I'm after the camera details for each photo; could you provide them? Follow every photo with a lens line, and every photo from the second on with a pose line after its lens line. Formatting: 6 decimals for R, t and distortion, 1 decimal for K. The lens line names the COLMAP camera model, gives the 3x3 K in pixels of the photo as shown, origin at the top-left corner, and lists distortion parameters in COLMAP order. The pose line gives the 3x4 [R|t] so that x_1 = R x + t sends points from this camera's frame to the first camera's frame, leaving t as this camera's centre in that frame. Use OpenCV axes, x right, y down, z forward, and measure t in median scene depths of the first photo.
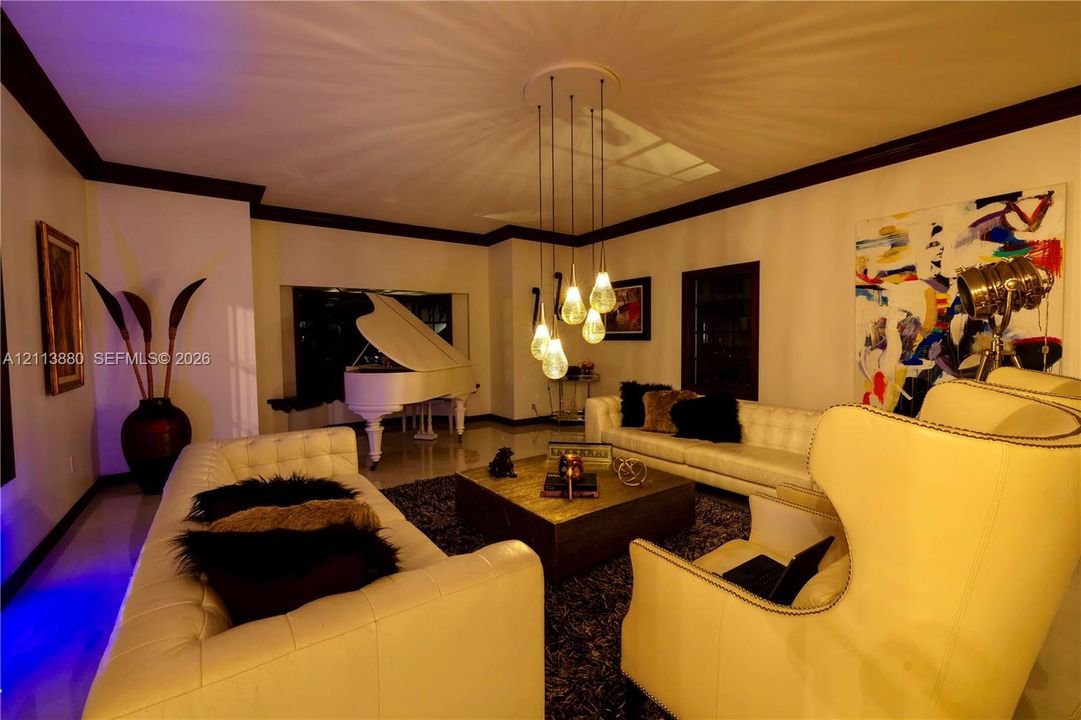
lens RADIAL K [[458.8, 0, 541.7], [0, 458.8, 359.6], [0, 0, 1]] dist [0.000958, -0.000151]
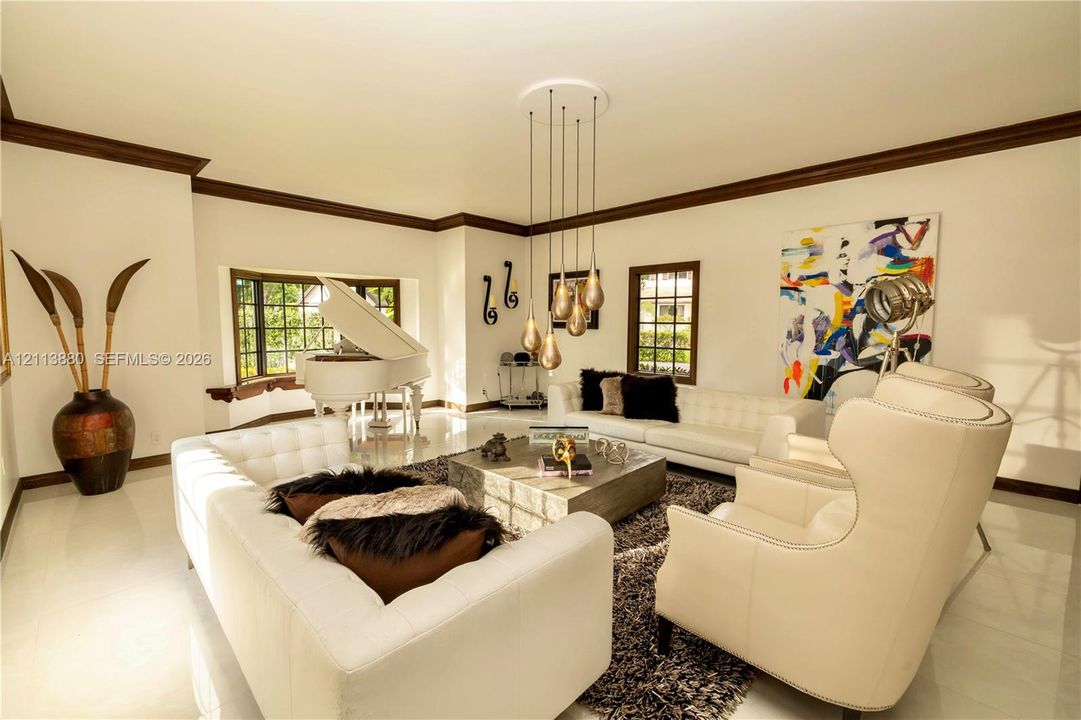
lens RADIAL K [[458.8, 0, 541.6], [0, 458.8, 358.0], [0, 0, 1]] dist [0.000958, -0.000151]
pose [[0.983746, -0.000103, 0.179567, -0.136983], [-0.006205, 0.999383, 0.034566, -0.017594], [-0.179460, -0.035119, 0.983138, -0.053408]]
